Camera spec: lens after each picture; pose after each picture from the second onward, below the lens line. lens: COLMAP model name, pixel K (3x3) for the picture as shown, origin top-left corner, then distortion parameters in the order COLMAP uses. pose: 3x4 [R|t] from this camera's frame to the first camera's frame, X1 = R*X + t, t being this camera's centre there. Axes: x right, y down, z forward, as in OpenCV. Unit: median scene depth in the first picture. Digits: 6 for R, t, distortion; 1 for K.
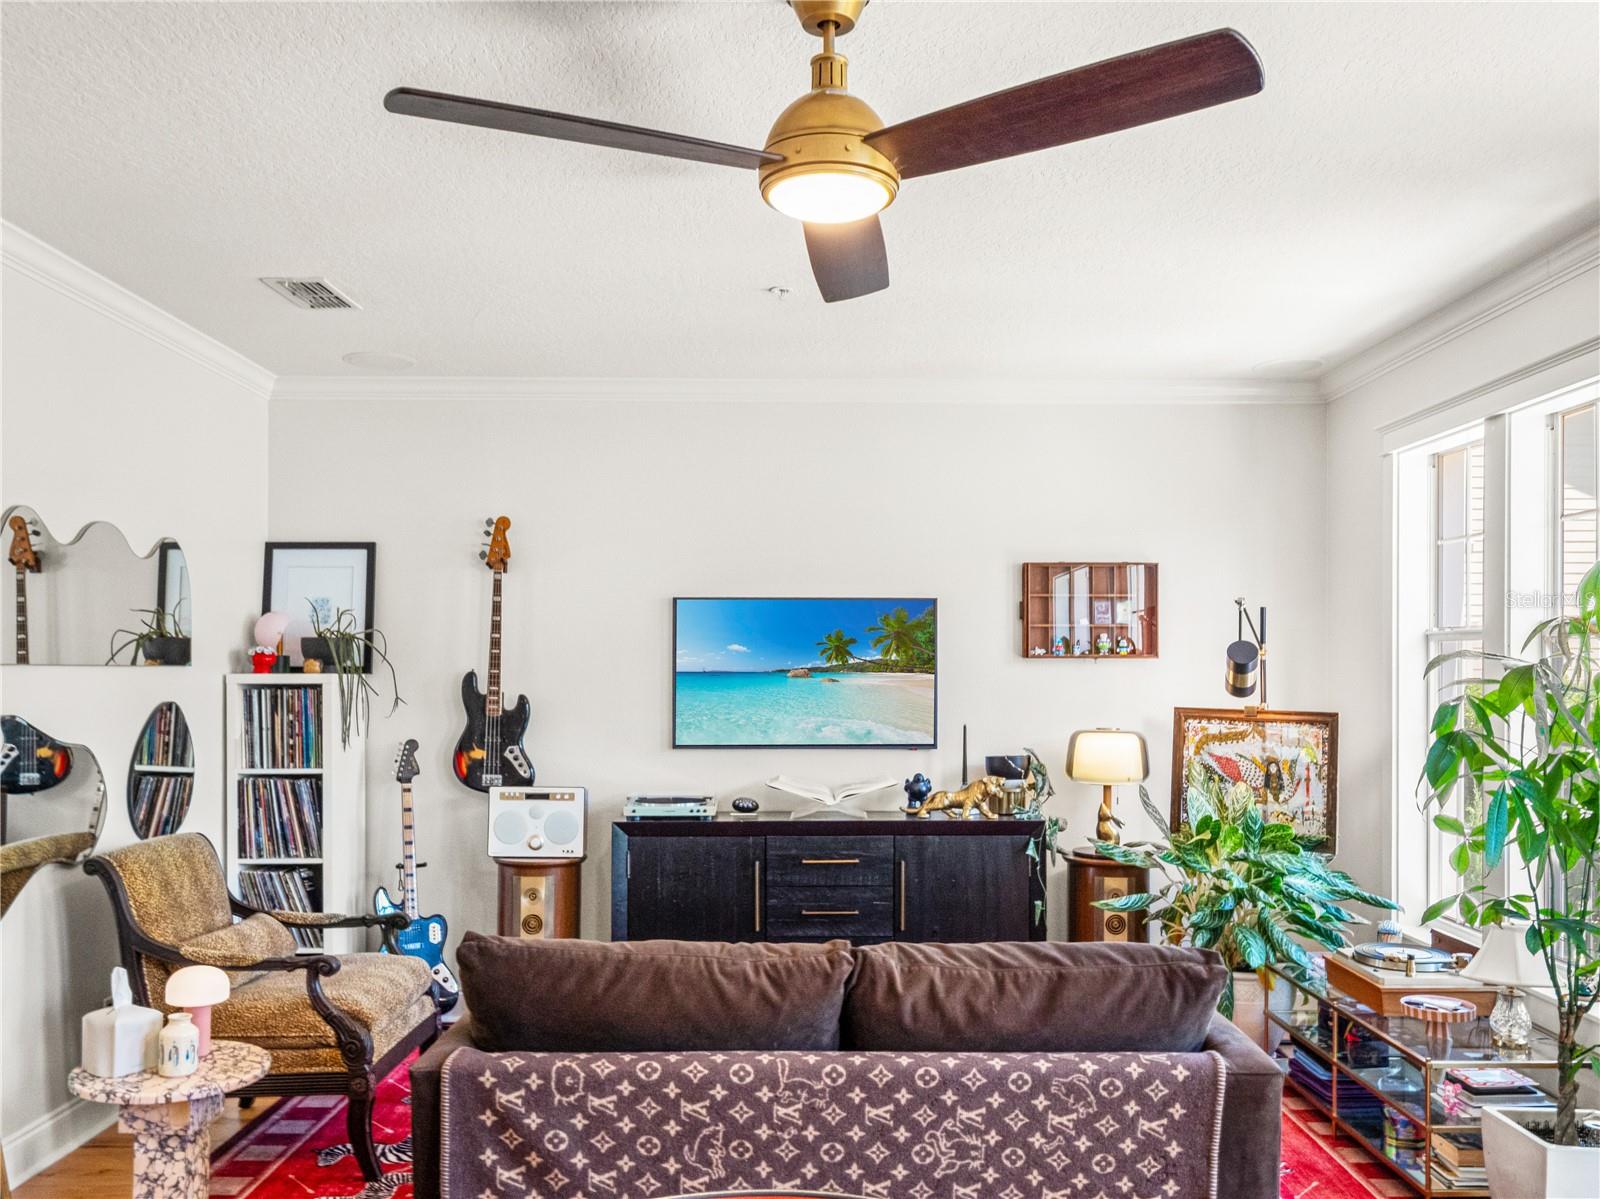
lens RADIAL K [[1311.1, 0, 804.7], [0, 1311.1, 652.4], [0, 0, 1]] dist [0.007261, 0.002662]
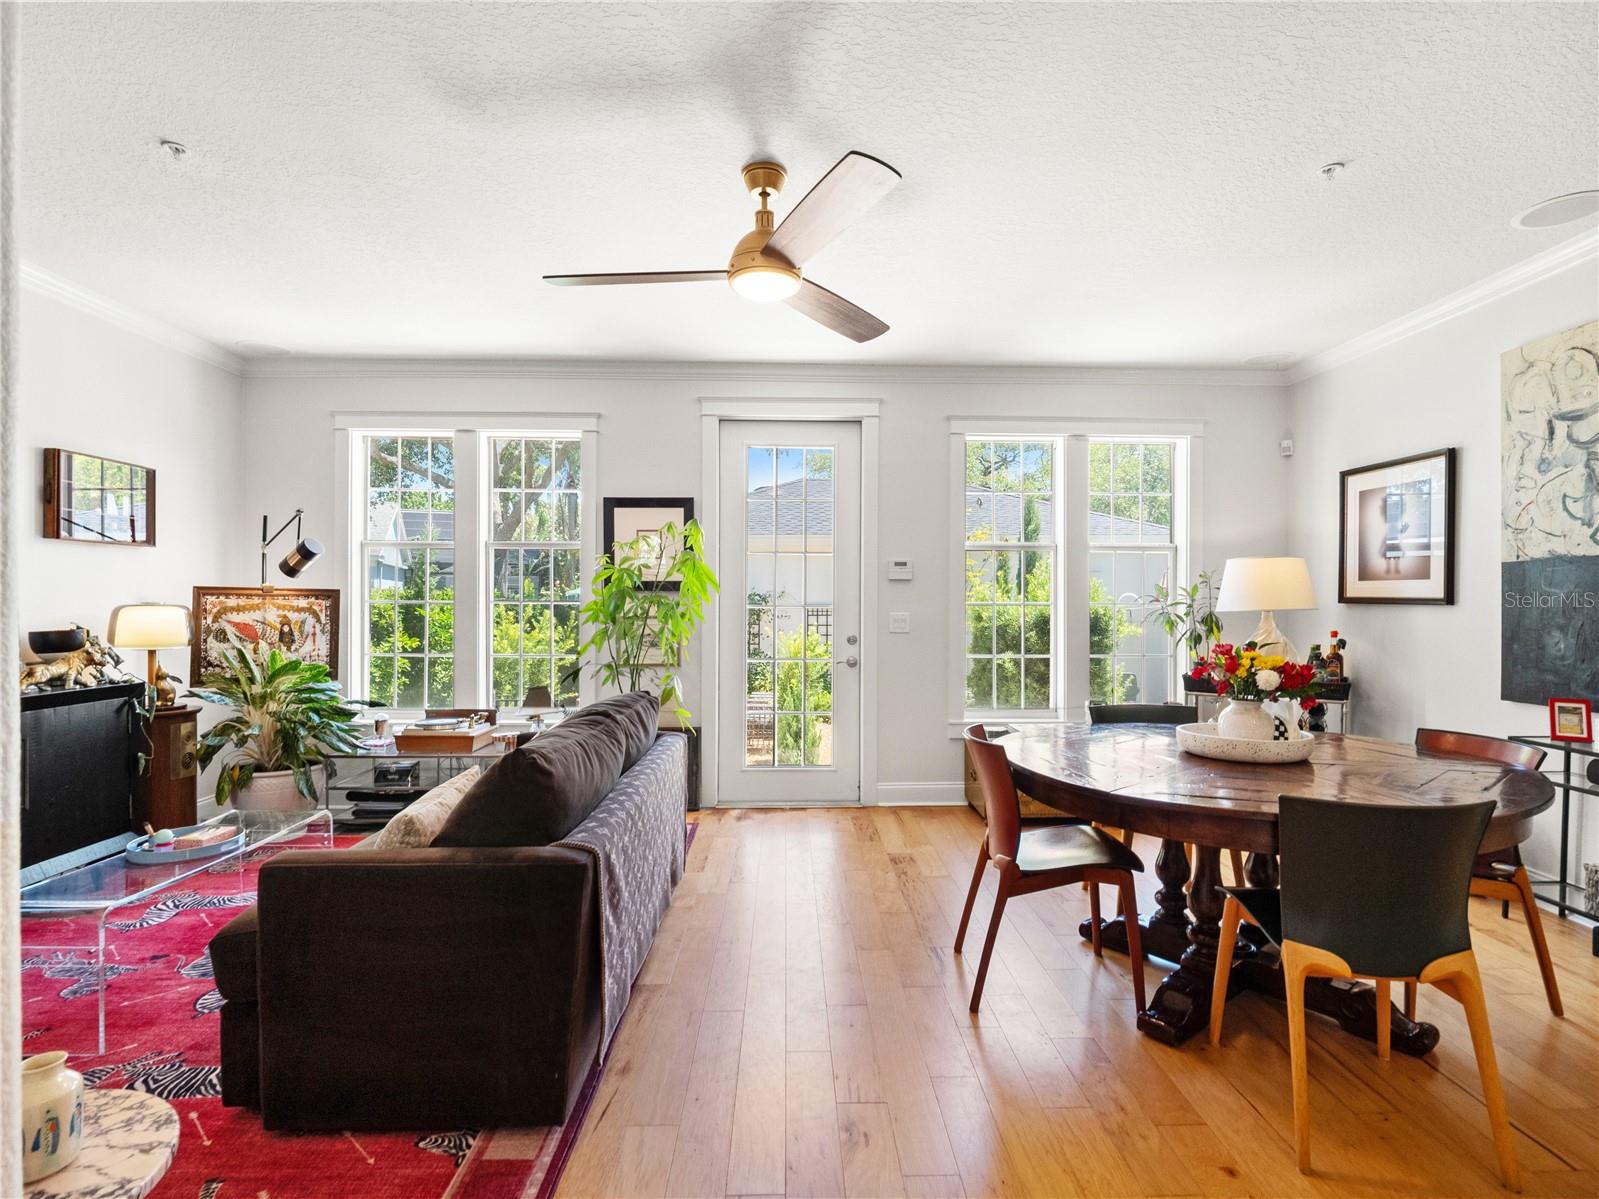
lens RADIAL K [[788.5, 0, 805.0], [0, 788.5, 607.7], [0, 0, 1]] dist [-0.013350, -0.000842]
pose [[-0.023881, -0.005933, 0.999697, -0.502389], [-0.017259, 0.999836, 0.005522, 0.049288], [-0.999566, -0.017122, -0.023979, 0.436256]]
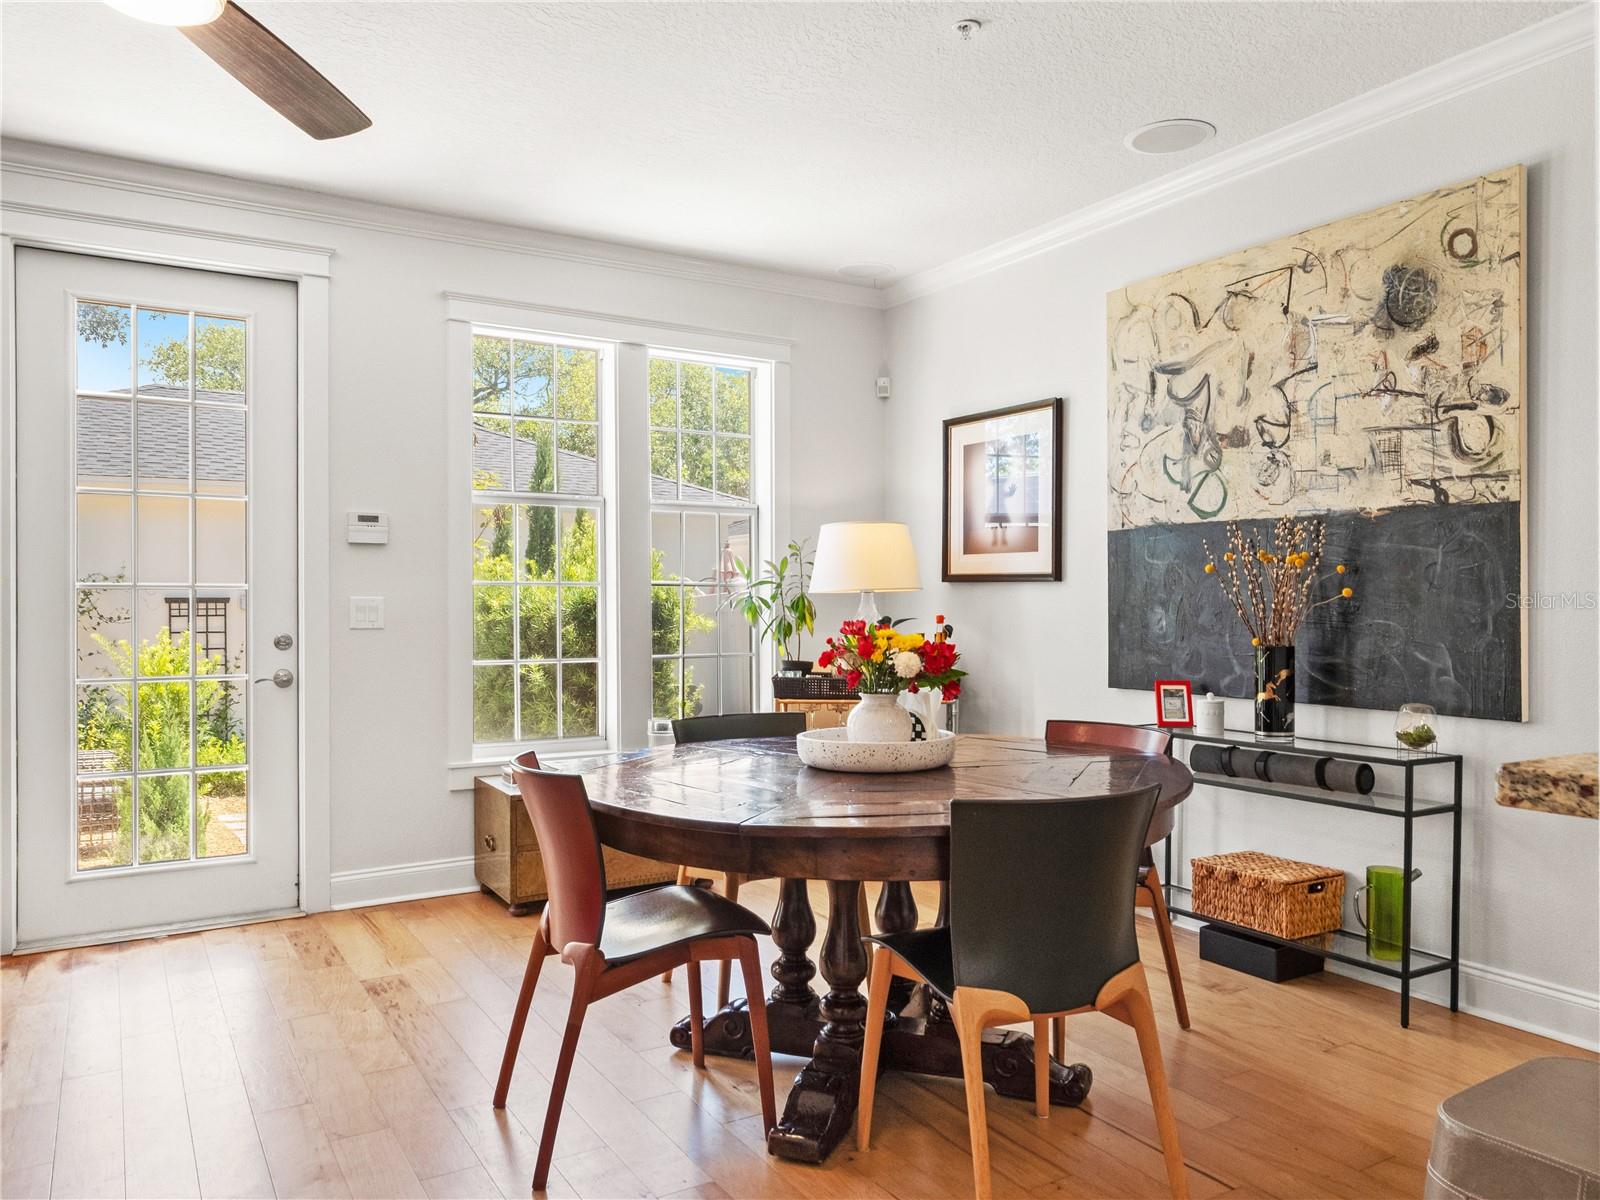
lens RADIAL K [[1149.1, 0, 812.3], [0, 1149.1, 610.3], [0, 0, 1]] dist [0.002113, -0.001558]
pose [[-0.522399, -0.004339, 0.852690, -0.471488], [-0.009770, 0.999952, -0.000897, 0.066188], [-0.852645, -0.008799, -0.522416, 0.465572]]
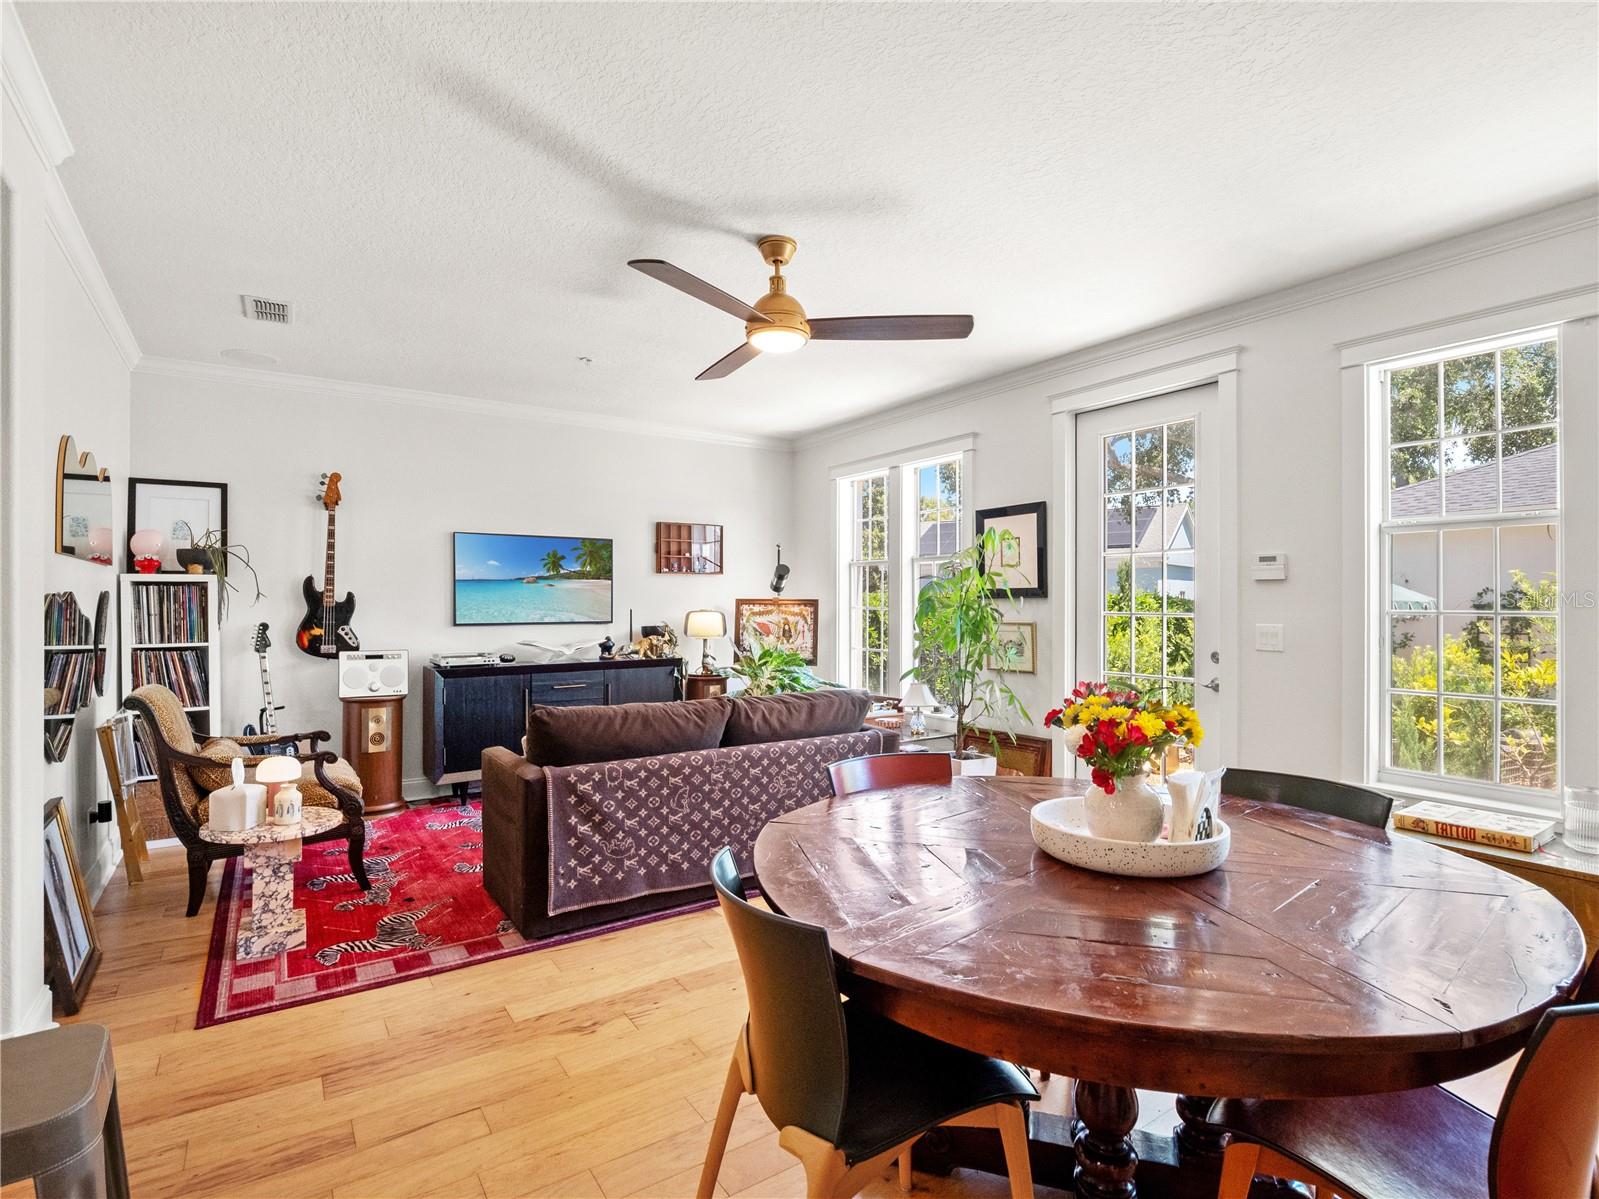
lens RADIAL K [[796.7, 0, 807.3], [0, 796.7, 597.2], [0, 0, 1]] dist [-0.000488, -0.012568]
pose [[0.831561, -0.000145, 0.555434, -0.302089], [-0.004442, 0.999966, 0.006911, 0.031356], [-0.555416, -0.008214, 0.831532, -0.057775]]
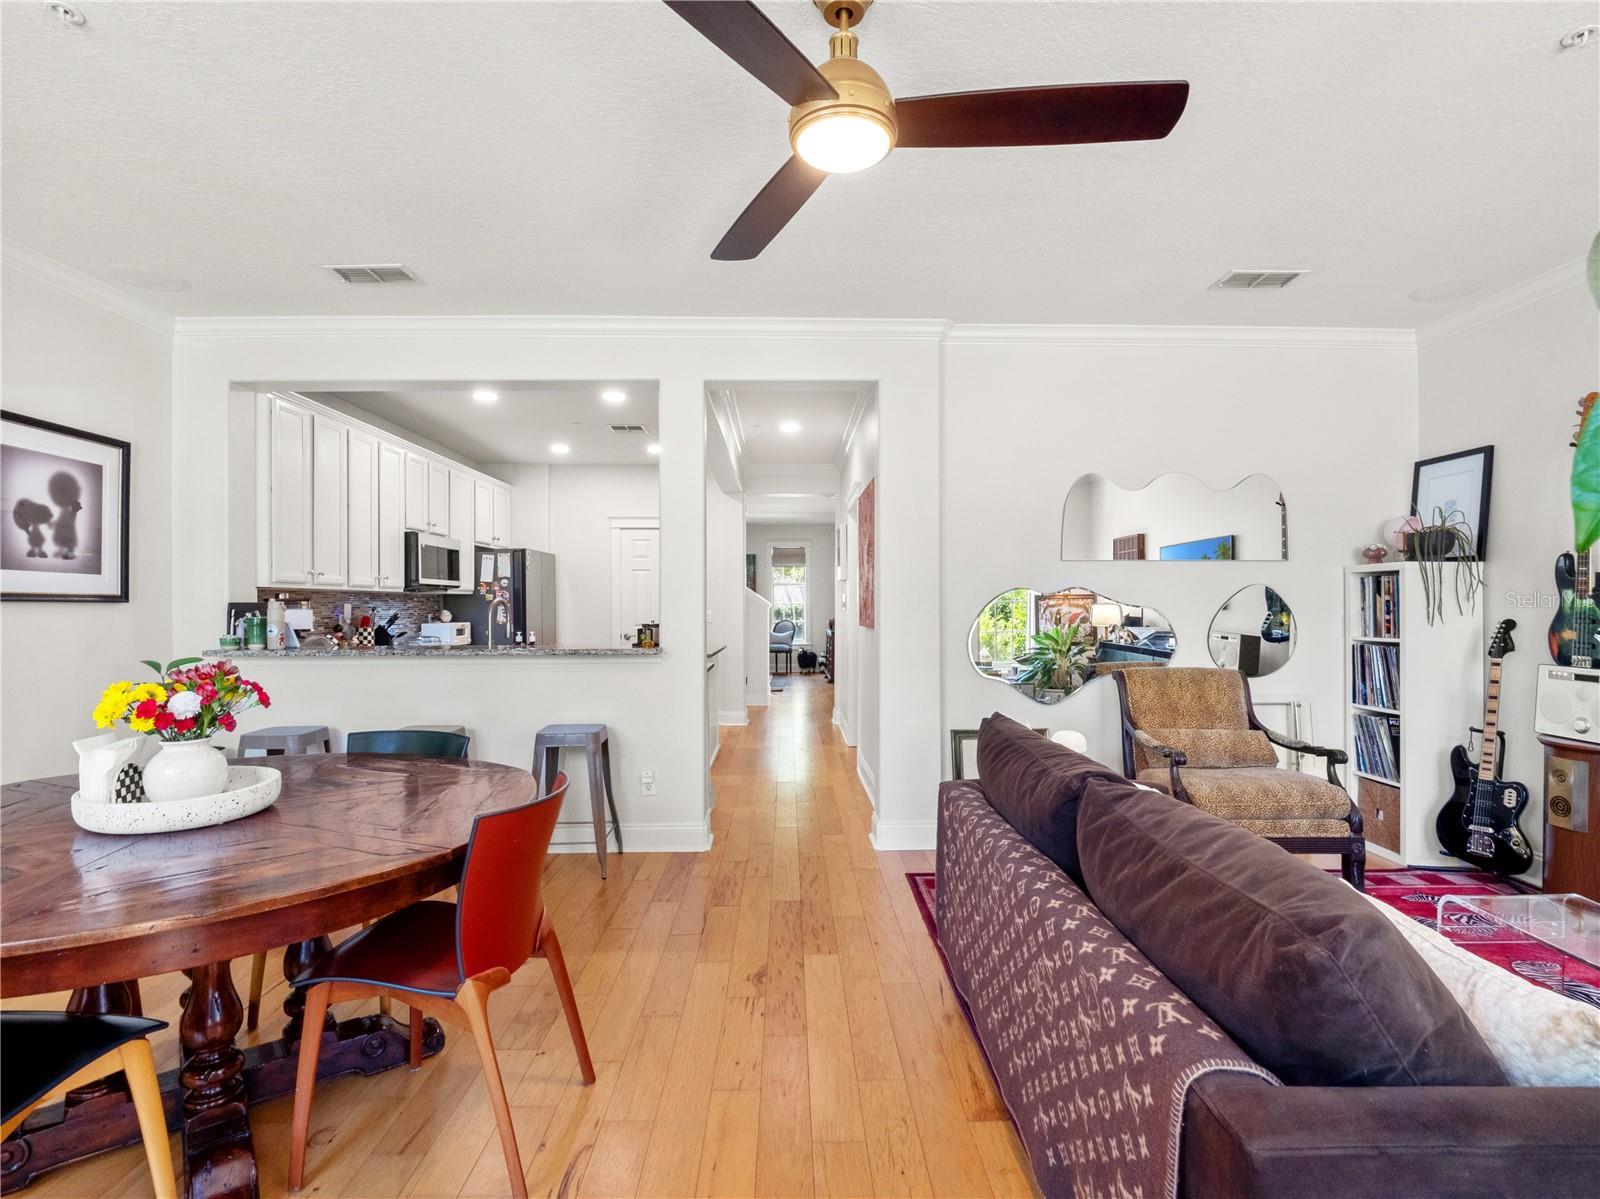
lens RADIAL K [[757.8, 0, 797.2], [0, 757.8, 594.6], [0, 0, 1]] dist [-0.002768, -0.000614]
pose [[0.013929, -0.011261, -0.999840, 0.339160], [0.015965, 0.999812, -0.011038, 0.045655], [0.999776, -0.015809, 0.014106, 0.420273]]
